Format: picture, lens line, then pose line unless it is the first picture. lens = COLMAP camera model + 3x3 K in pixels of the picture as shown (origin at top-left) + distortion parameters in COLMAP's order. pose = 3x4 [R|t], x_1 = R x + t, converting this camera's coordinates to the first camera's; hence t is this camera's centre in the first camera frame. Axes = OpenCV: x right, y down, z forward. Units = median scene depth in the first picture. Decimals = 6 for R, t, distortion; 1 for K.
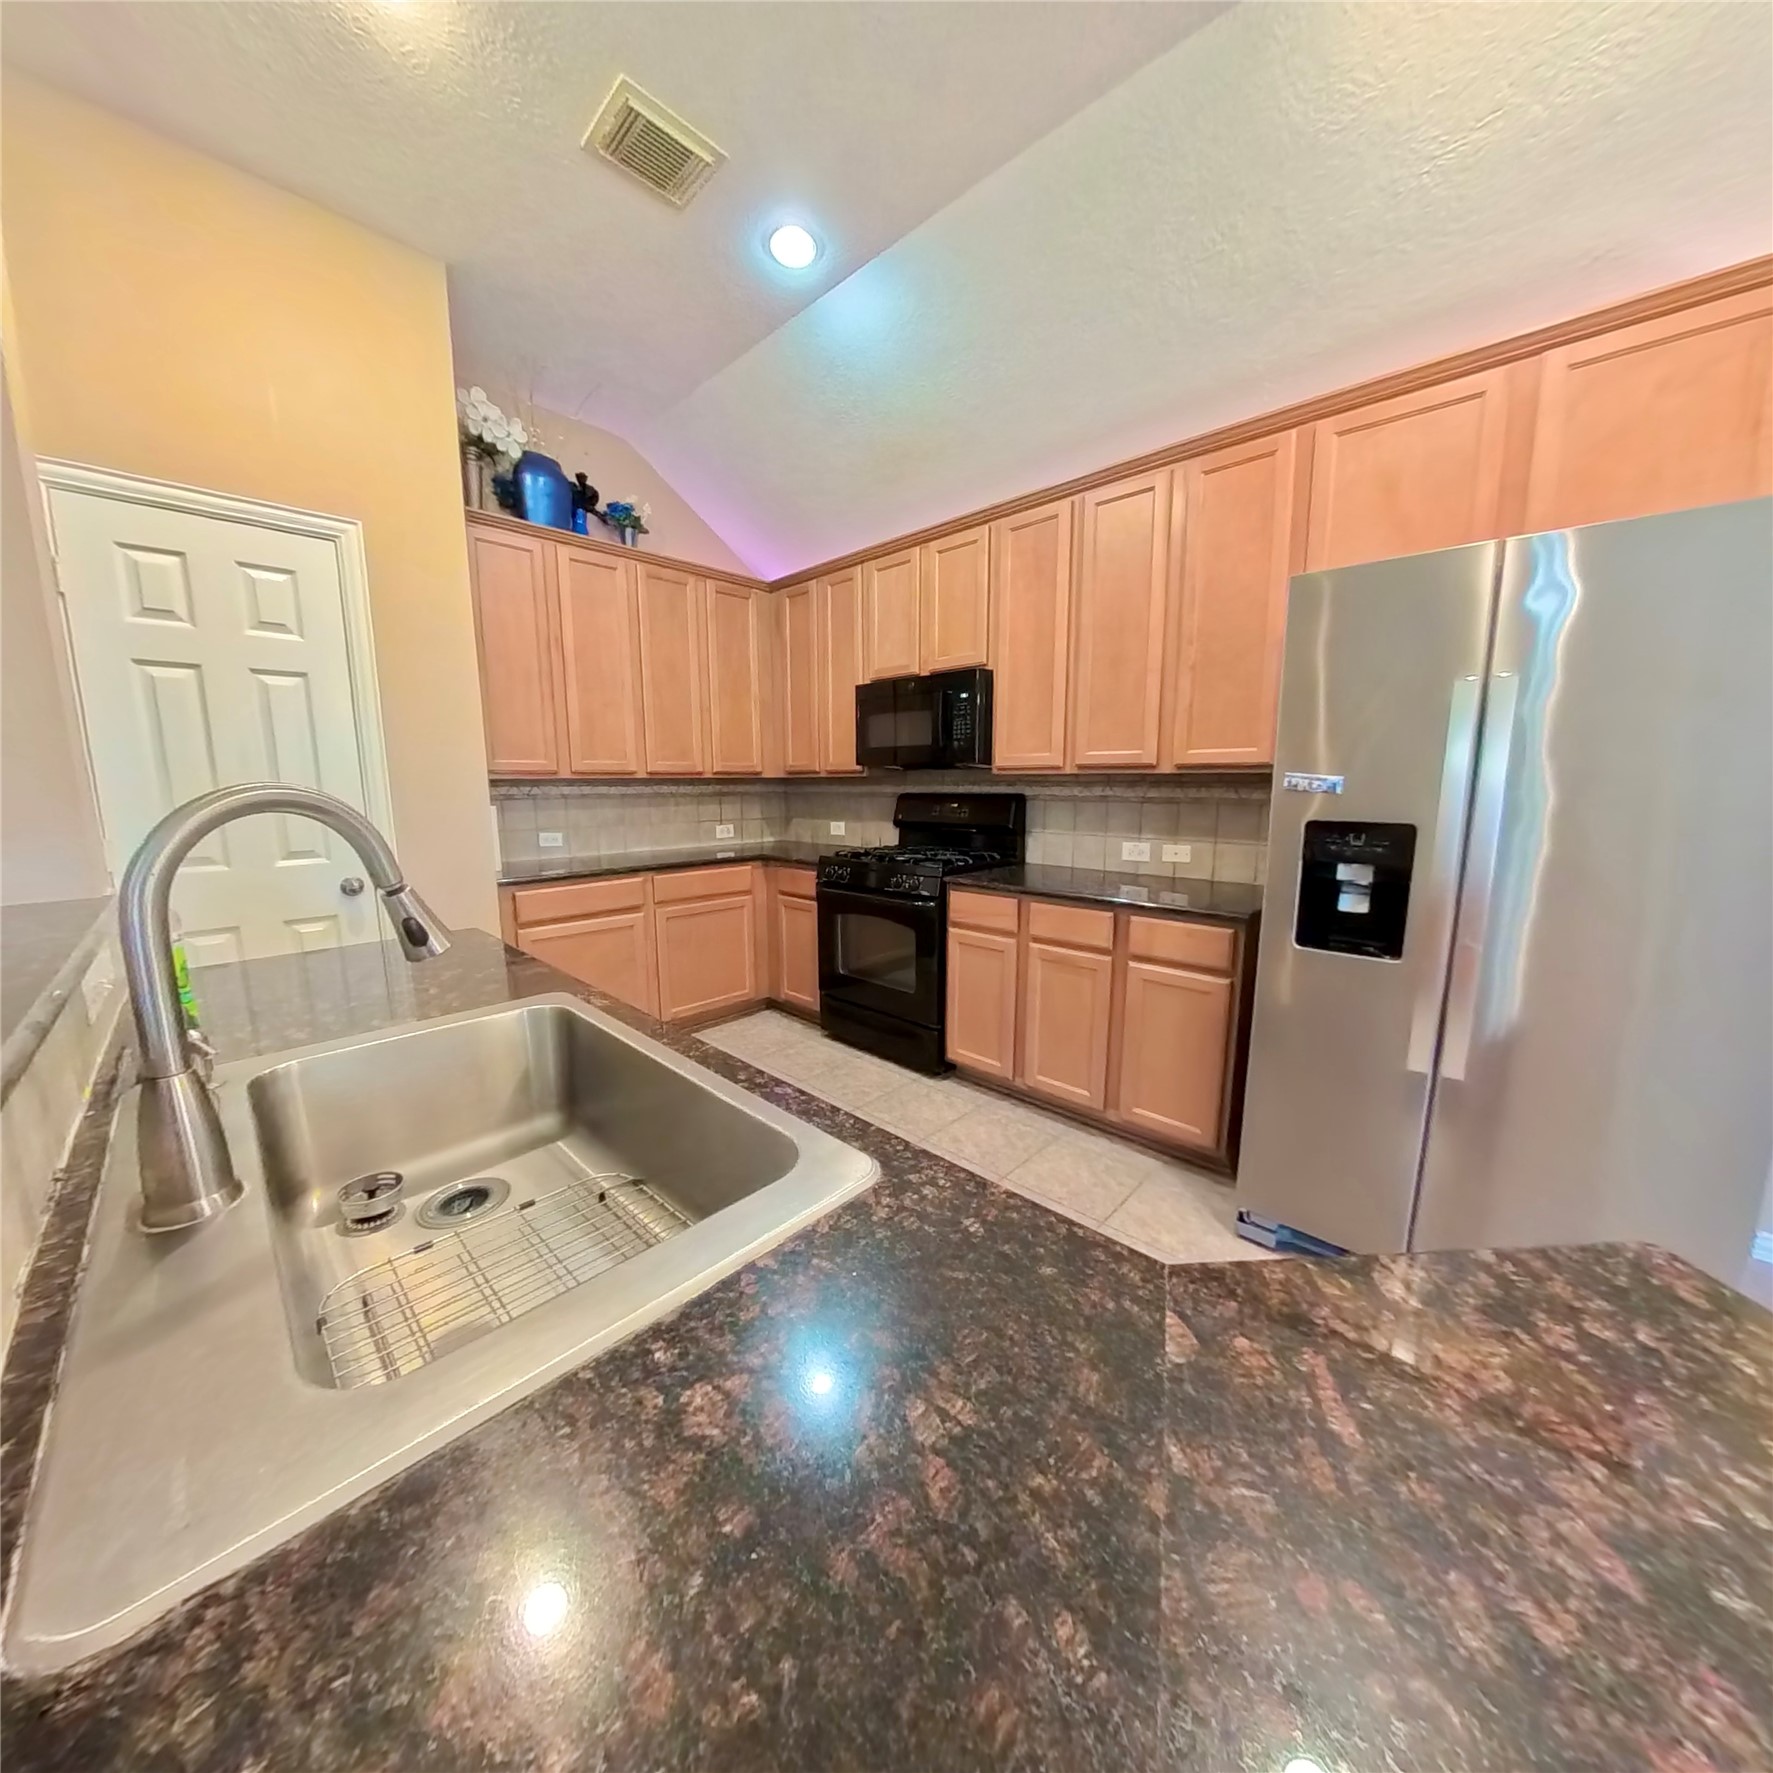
lens RADIAL K [[667.7, 0, 886.5], [0, 667.7, 886.5], [0, 0, 1]] dist [-0.026534, 0.000216]
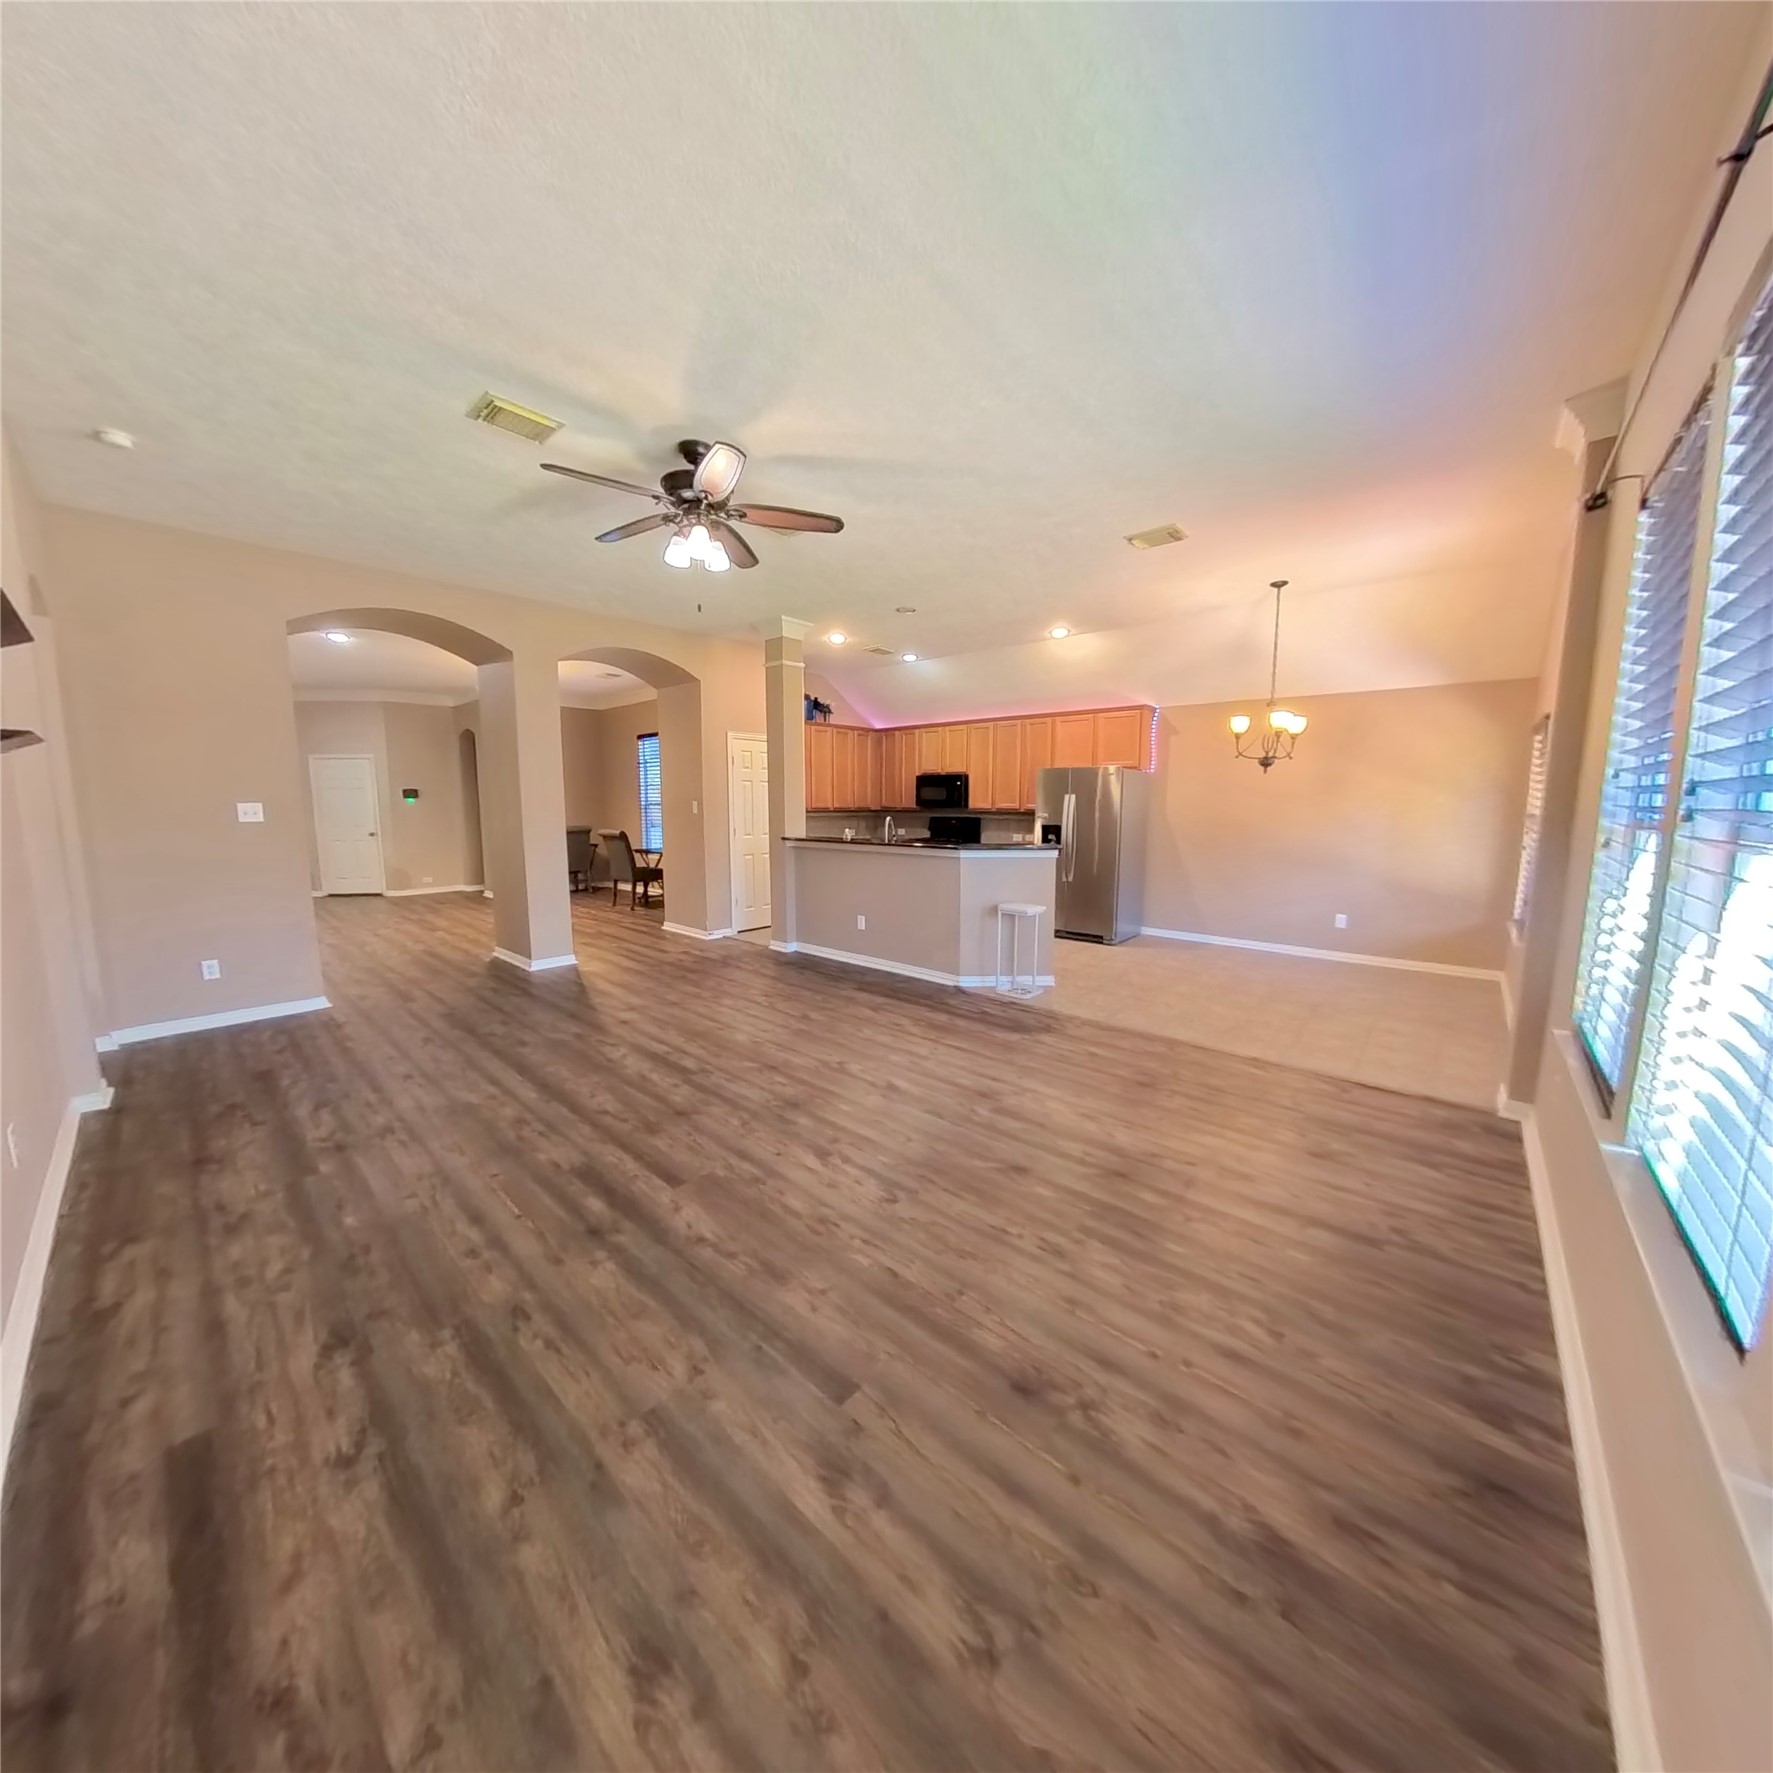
lens RADIAL K [[667.7, 0, 886.5], [0, 667.7, 886.5], [0, 0, 1]] dist [-0.026534, 0.000216]
pose [[0.999516, 0.001837, 0.031052, -0.245522], [-0.000966, 0.999606, -0.028044, 0.208148], [-0.031091, 0.028000, 0.999124, -1.614510]]
